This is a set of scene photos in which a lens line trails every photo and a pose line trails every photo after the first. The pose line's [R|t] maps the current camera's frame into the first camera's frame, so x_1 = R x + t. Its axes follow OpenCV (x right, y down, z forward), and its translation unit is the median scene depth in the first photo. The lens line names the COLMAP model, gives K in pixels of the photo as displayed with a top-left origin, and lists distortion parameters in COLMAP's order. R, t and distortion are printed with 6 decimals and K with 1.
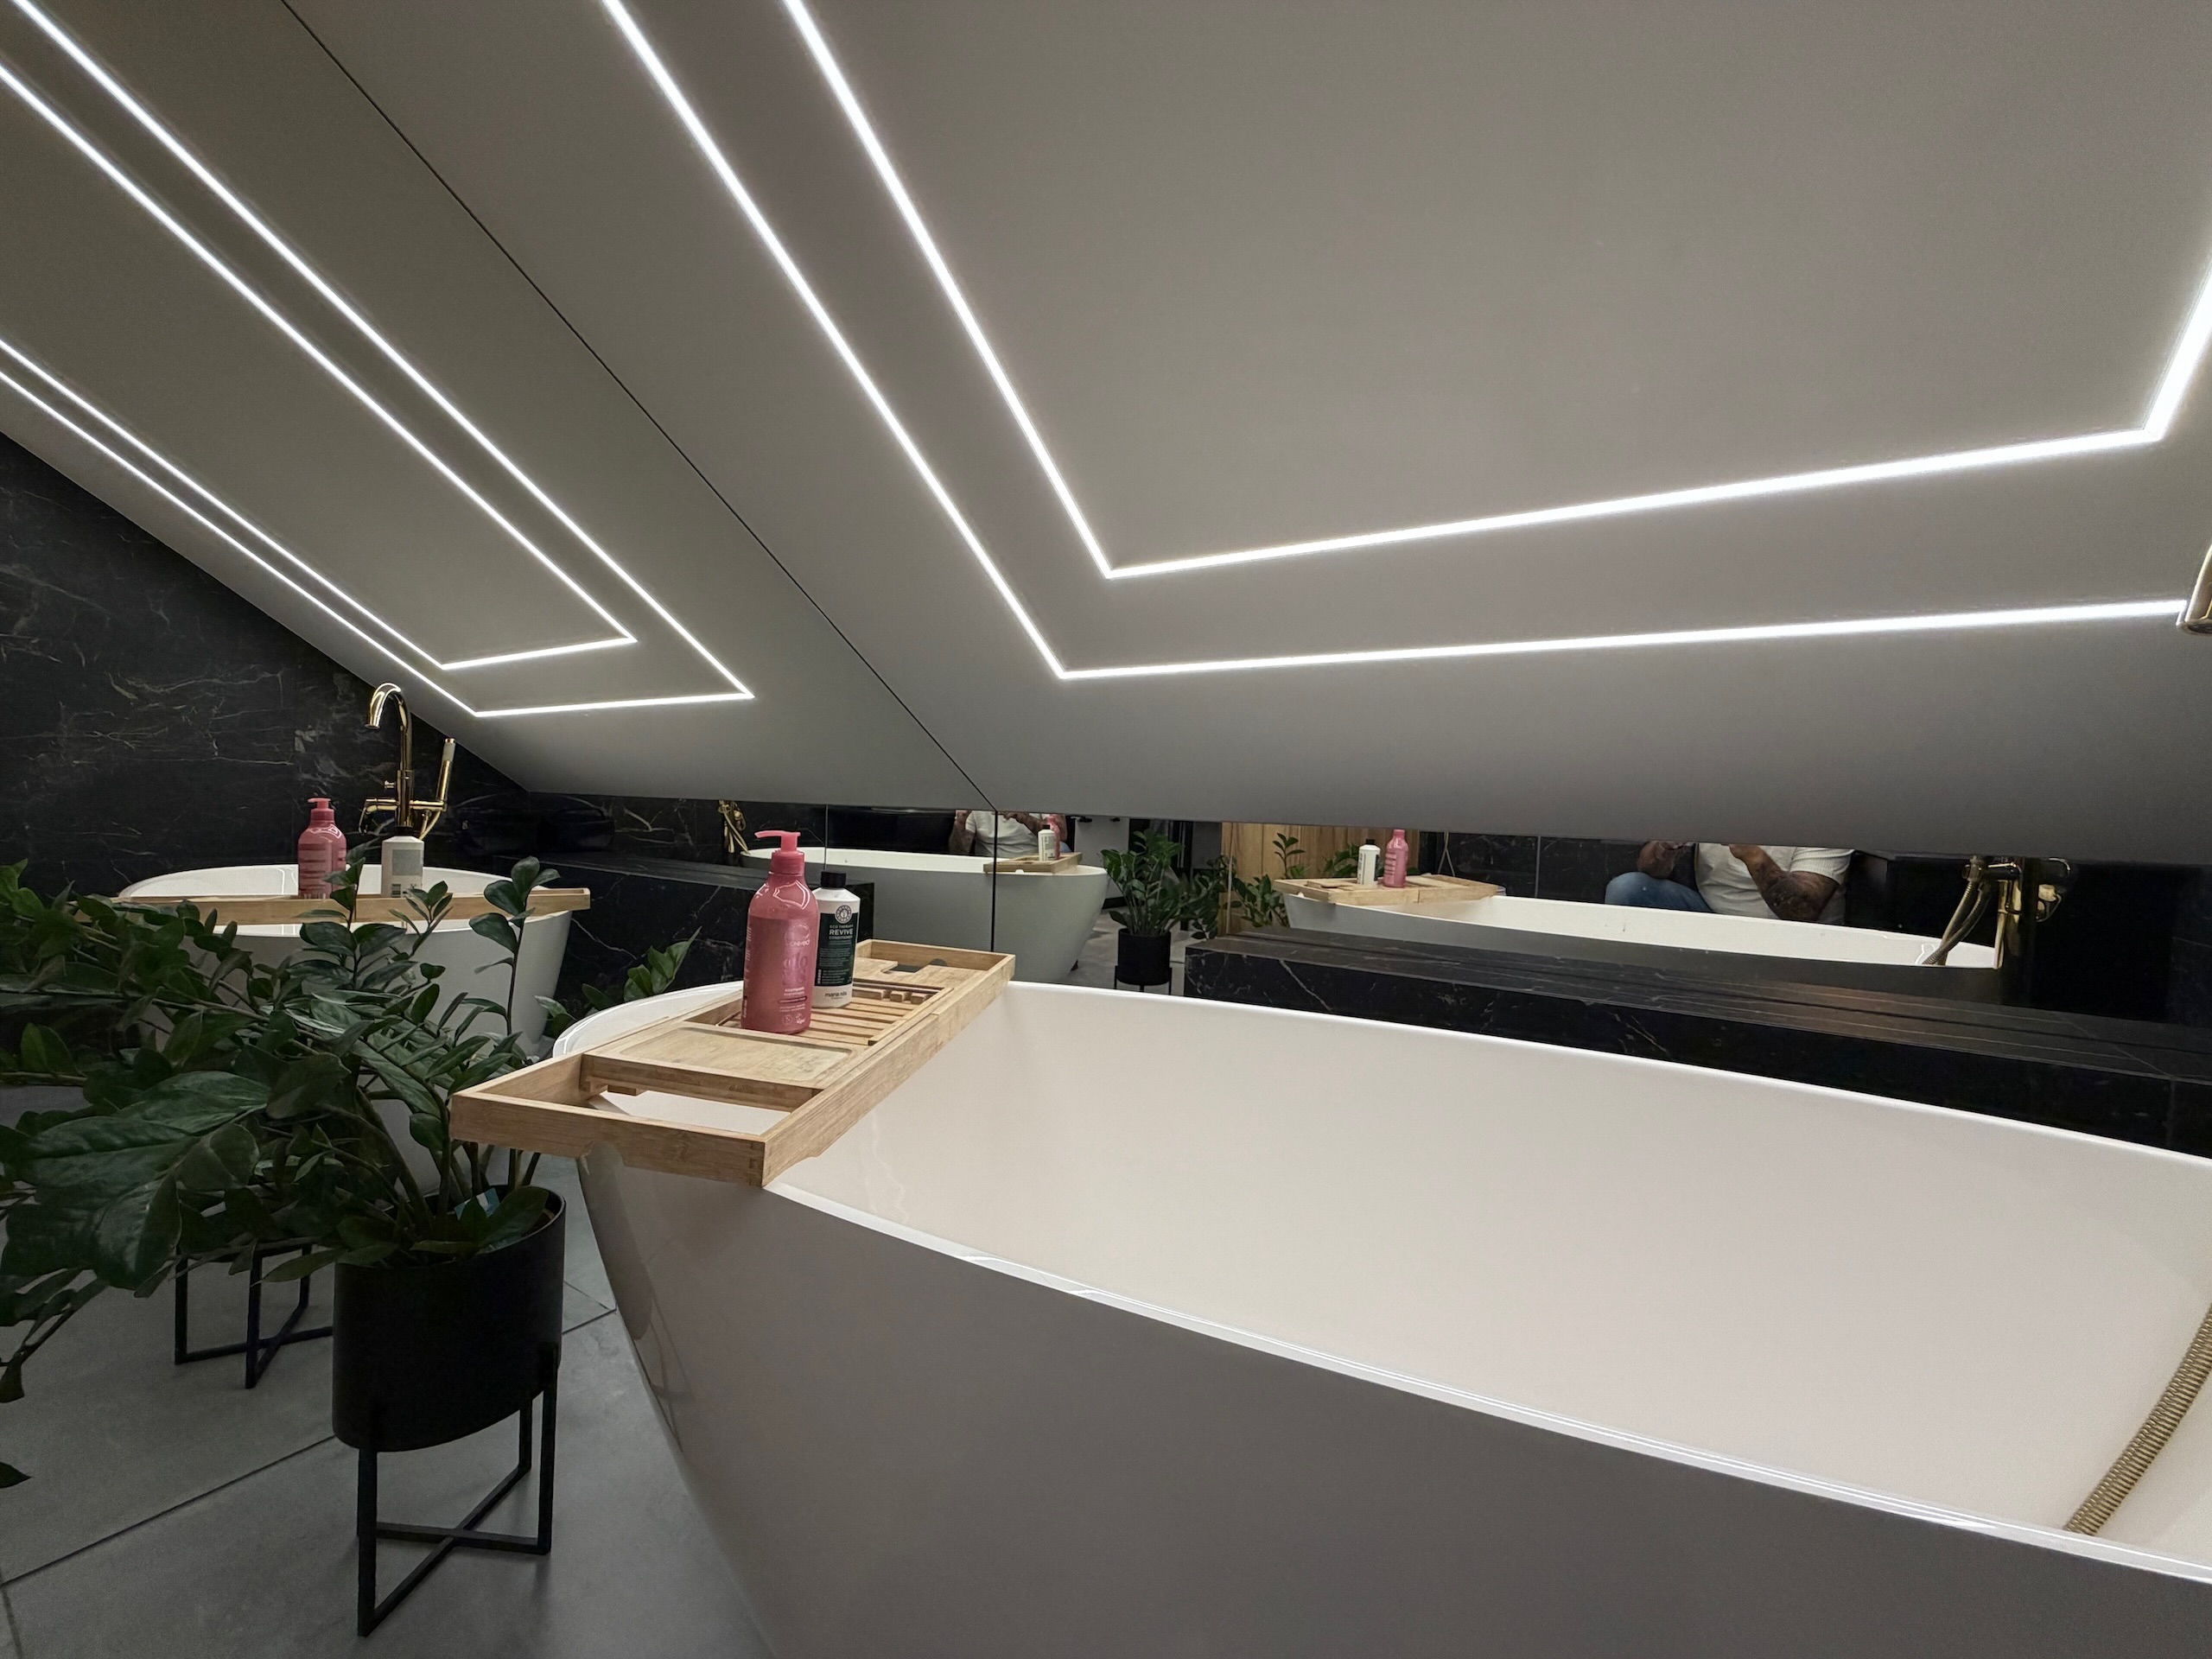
lens RADIAL K [[880.6, 0, 1101.7], [0, 880.6, 826.1], [0, 0, 1]] dist [0.000304, 0.000028]
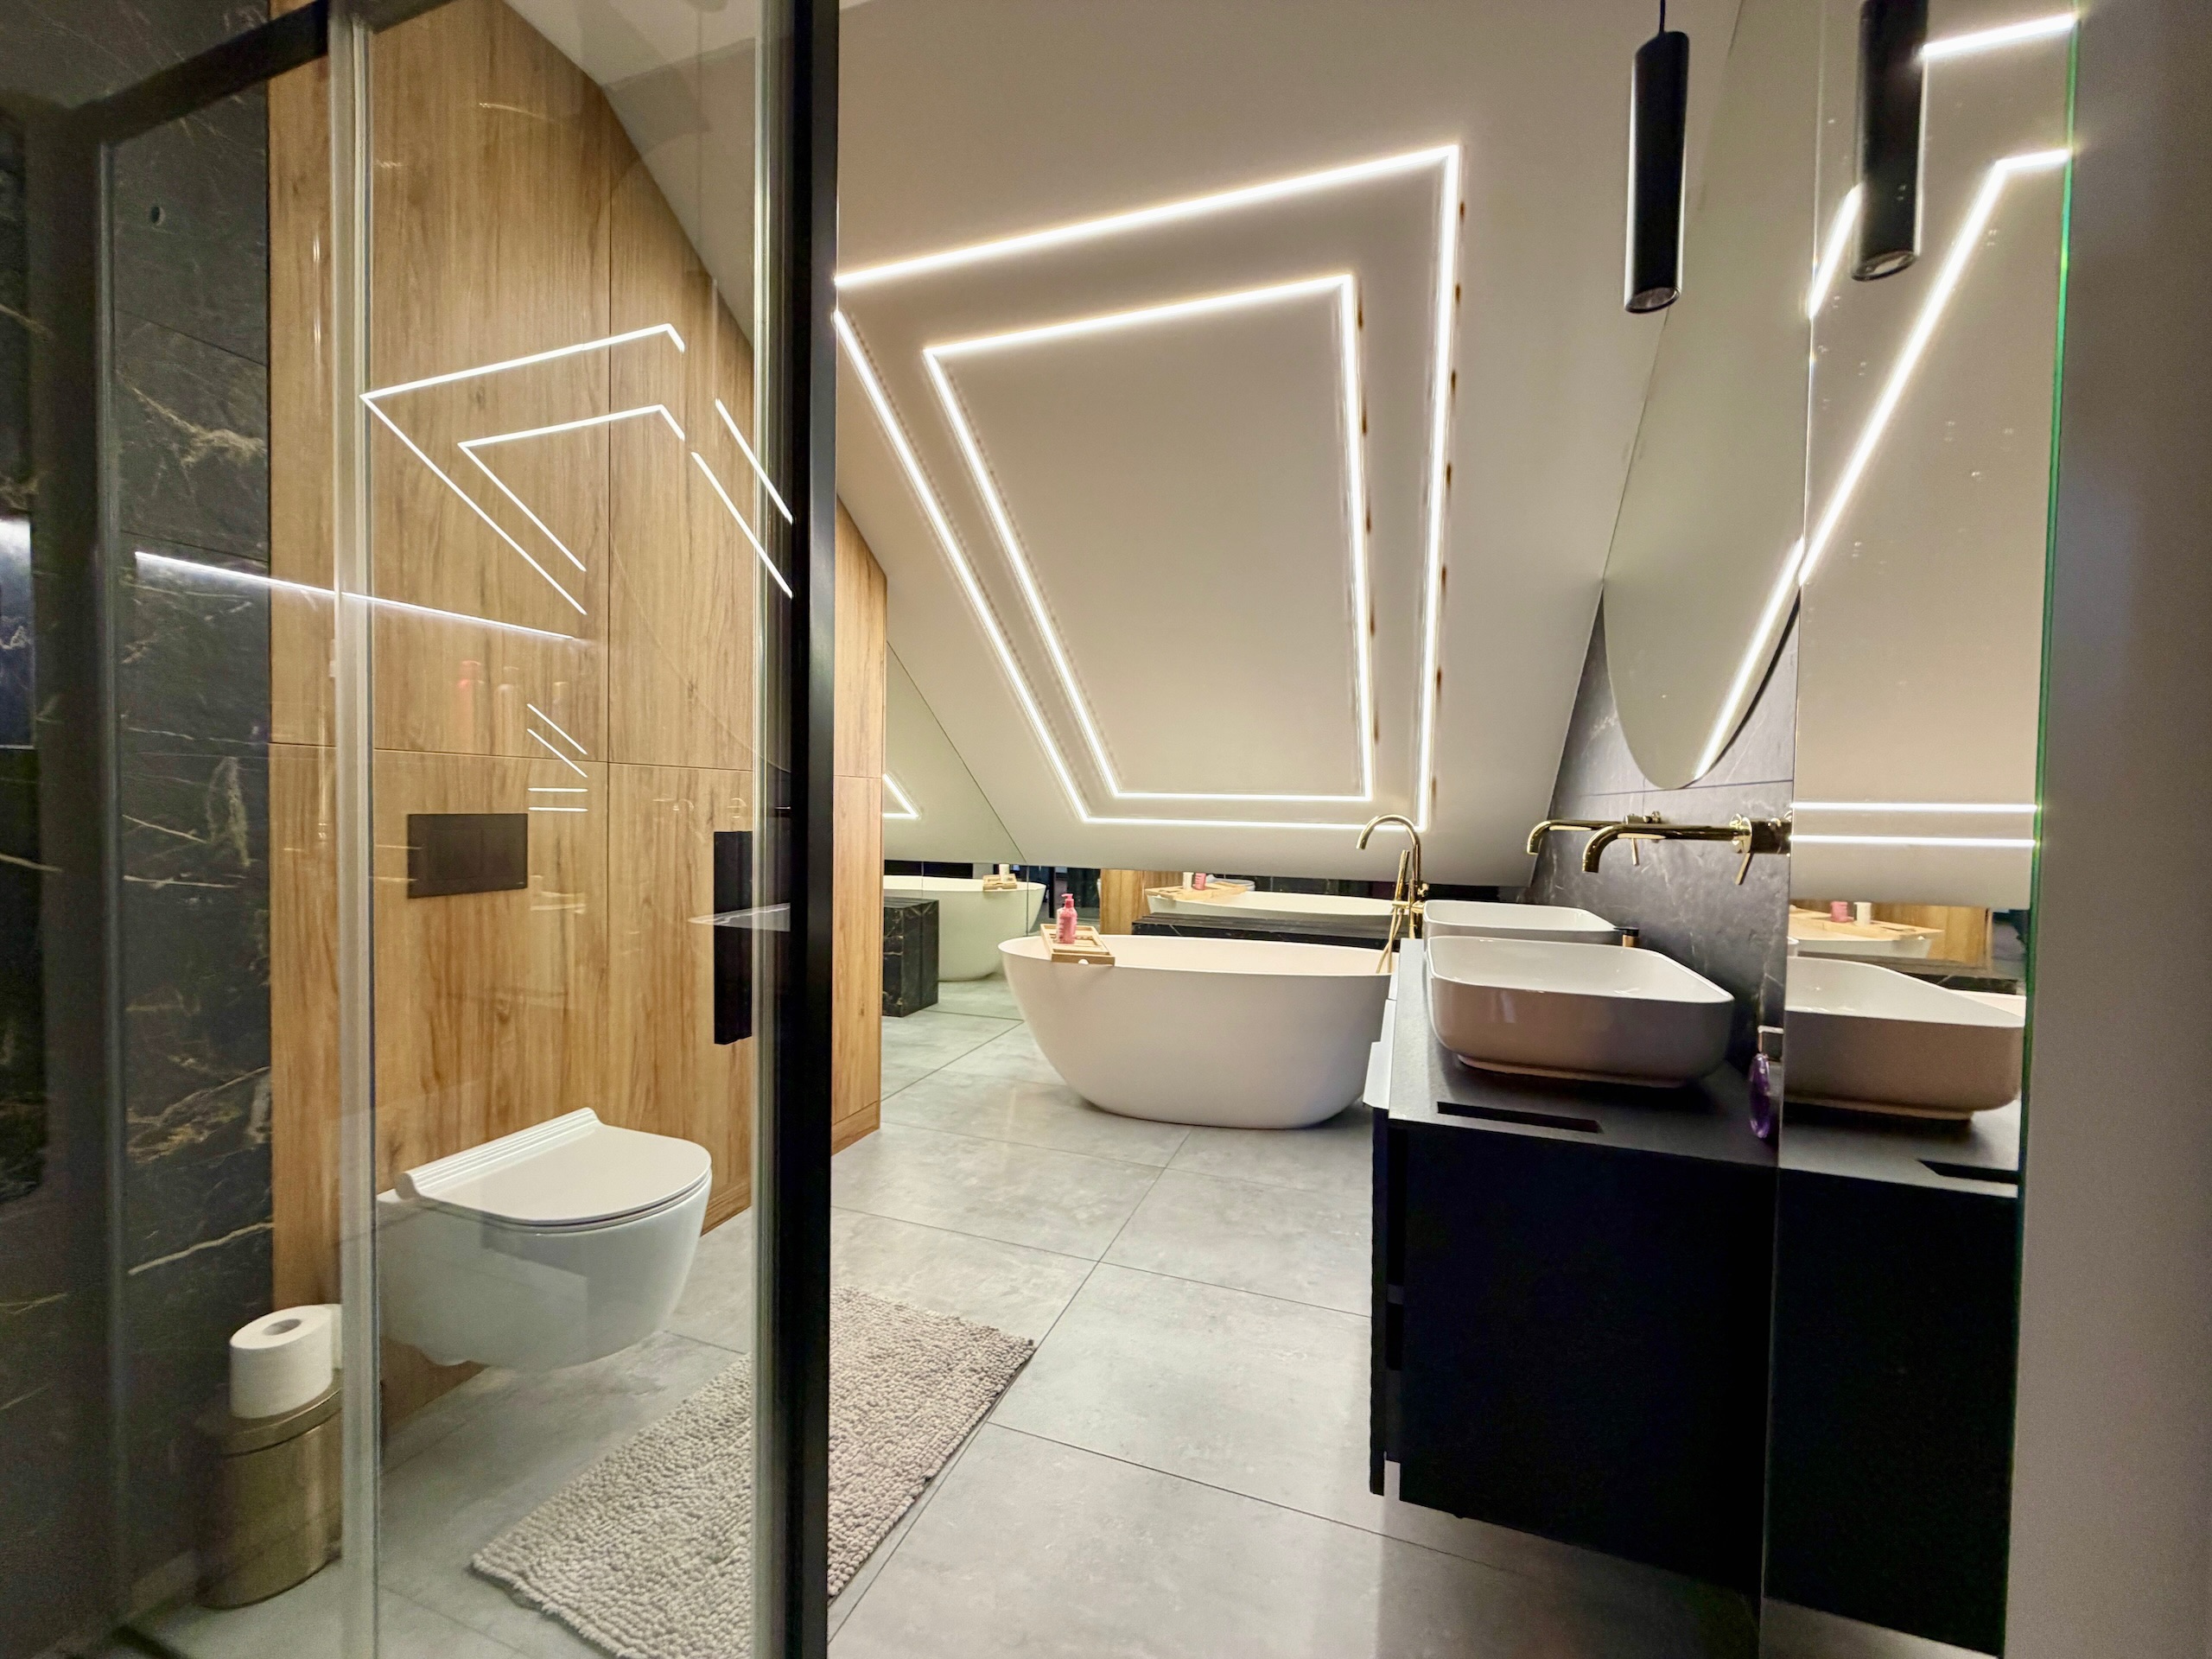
lens RADIAL K [[880.6, 0, 1101.7], [0, 880.6, 826.1], [0, 0, 1]] dist [0.000304, 0.000028]
pose [[0.969081, -0.026633, 0.245303, -0.615754], [0.023739, 0.999609, 0.014750, -0.183429], [-0.245600, -0.008470, 0.969334, -1.475409]]
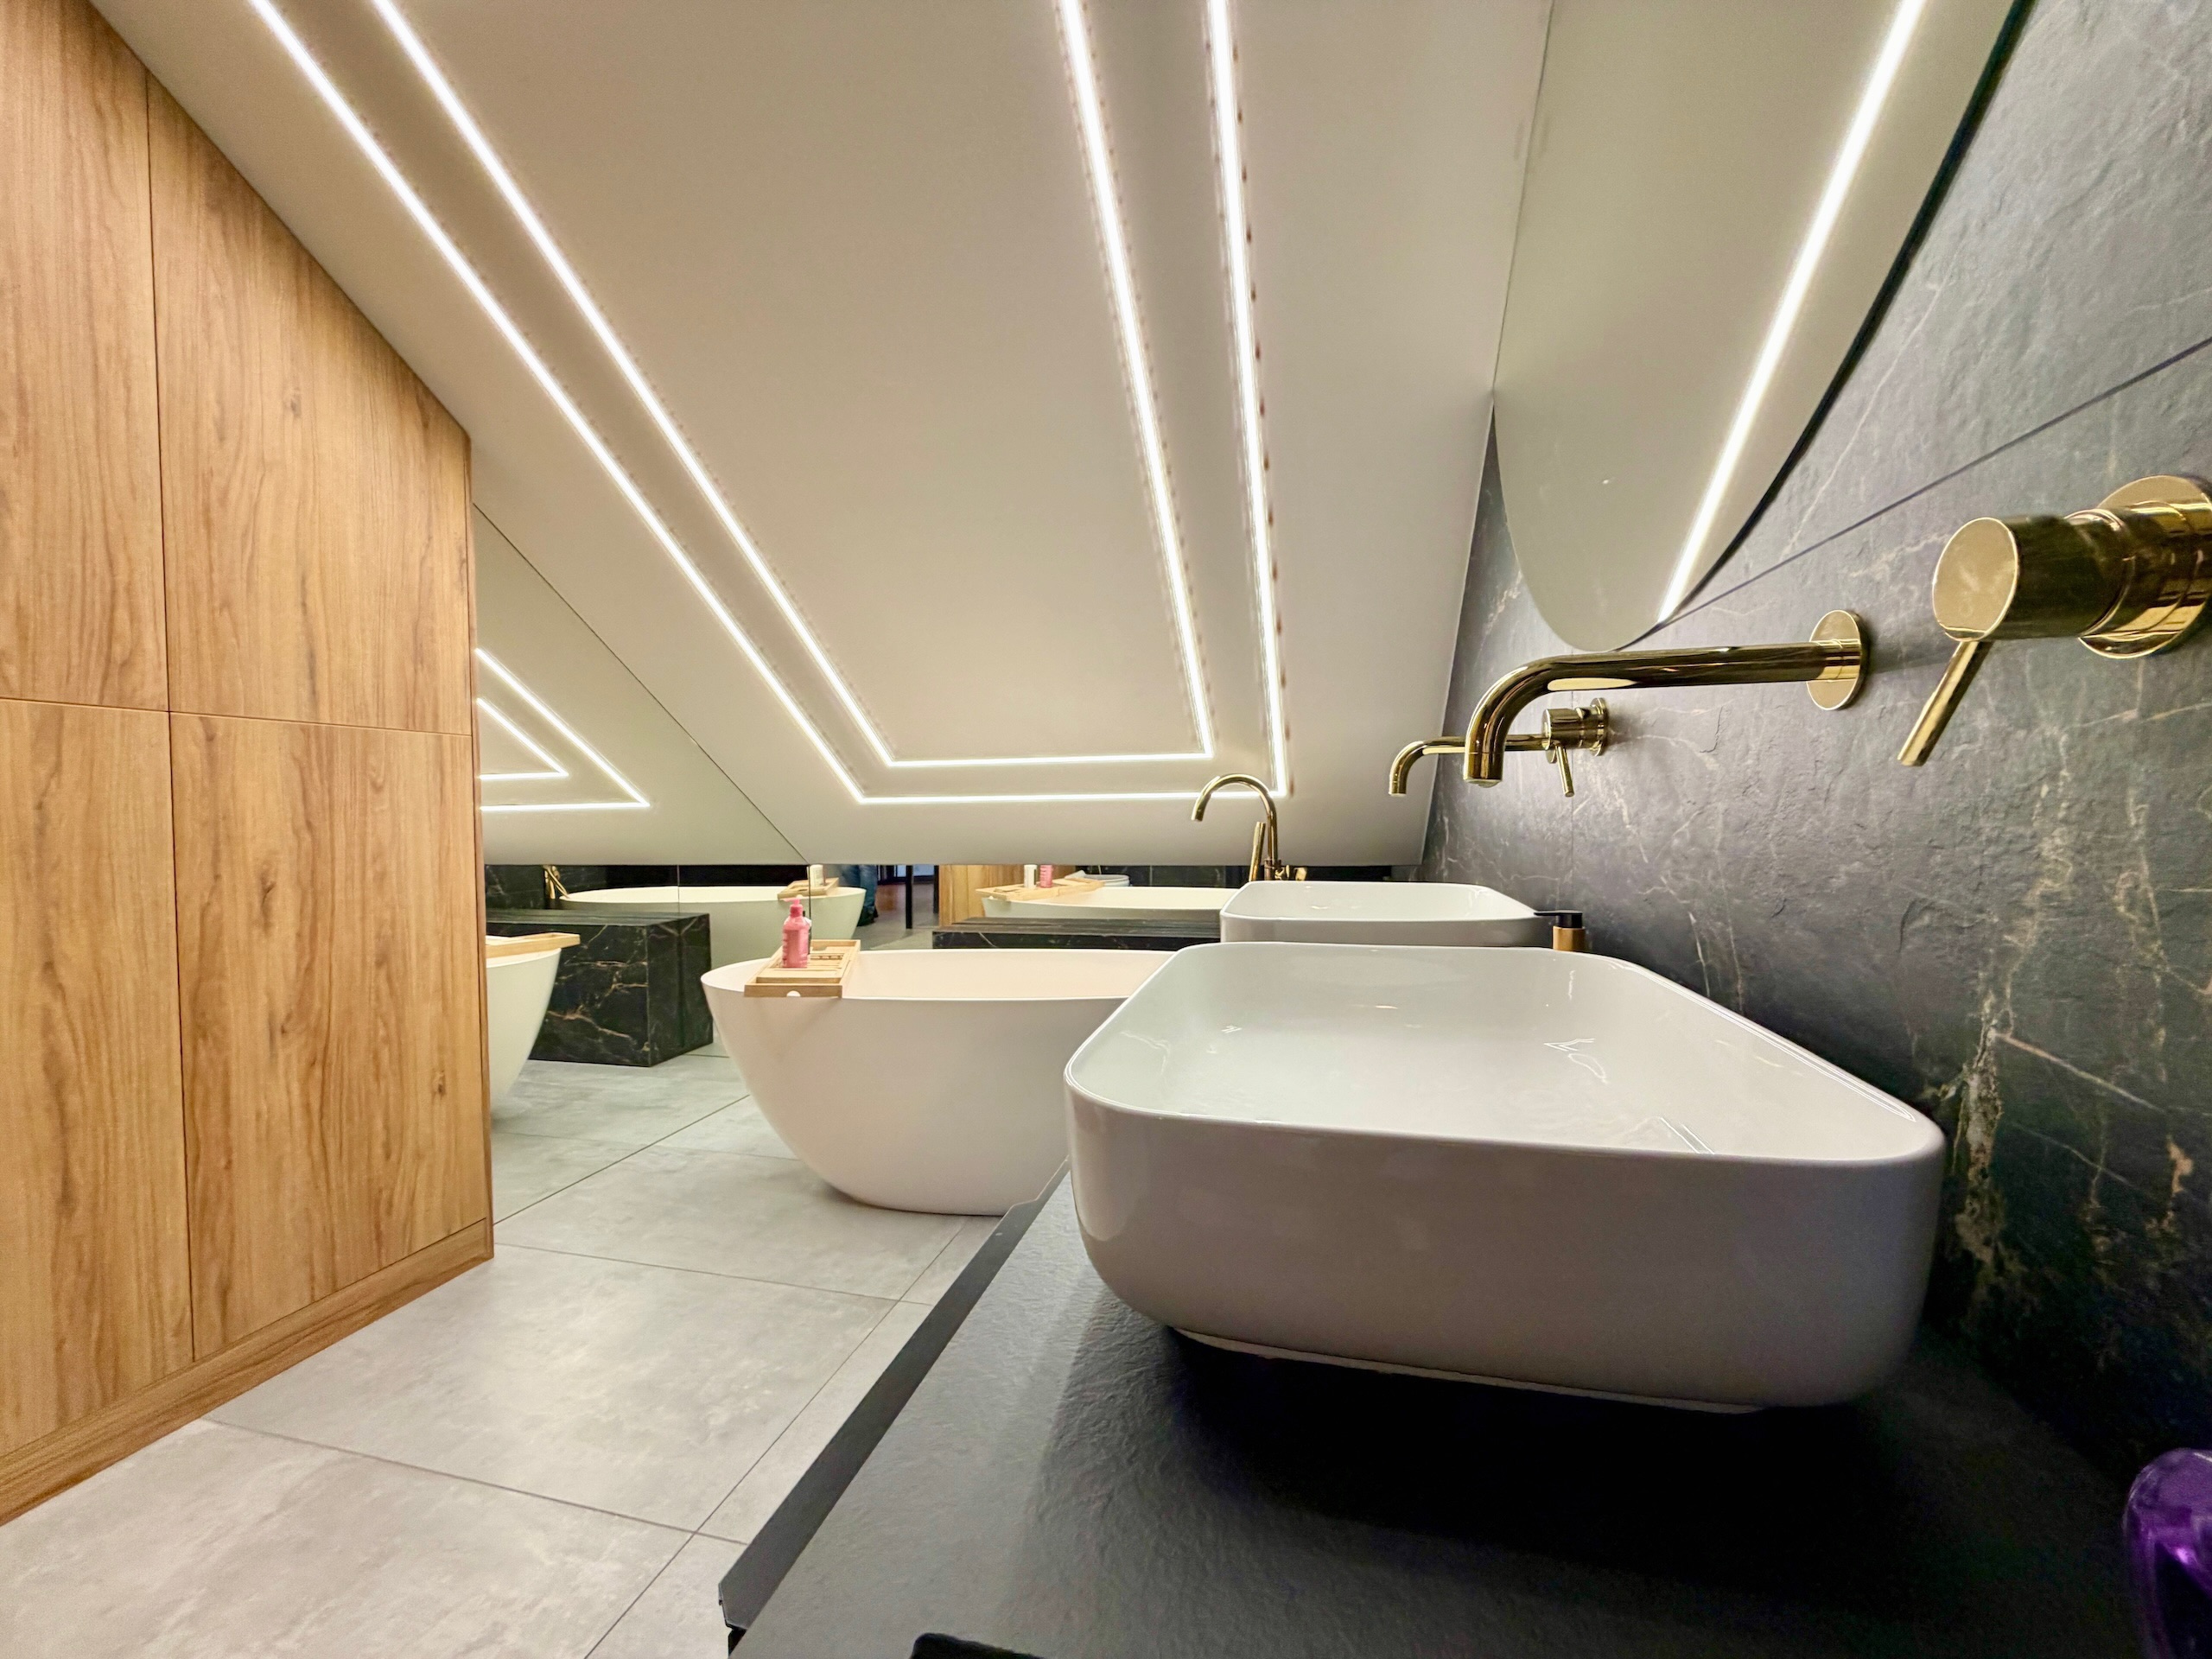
lens RADIAL K [[880.6, 0, 1101.7], [0, 880.6, 826.1], [0, 0, 1]] dist [0.000304, 0.000028]
pose [[0.942433, -0.058962, 0.329157, -0.187633], [0.057625, 0.998243, 0.013825, -0.106858], [-0.329393, 0.005939, 0.944174, -1.024126]]
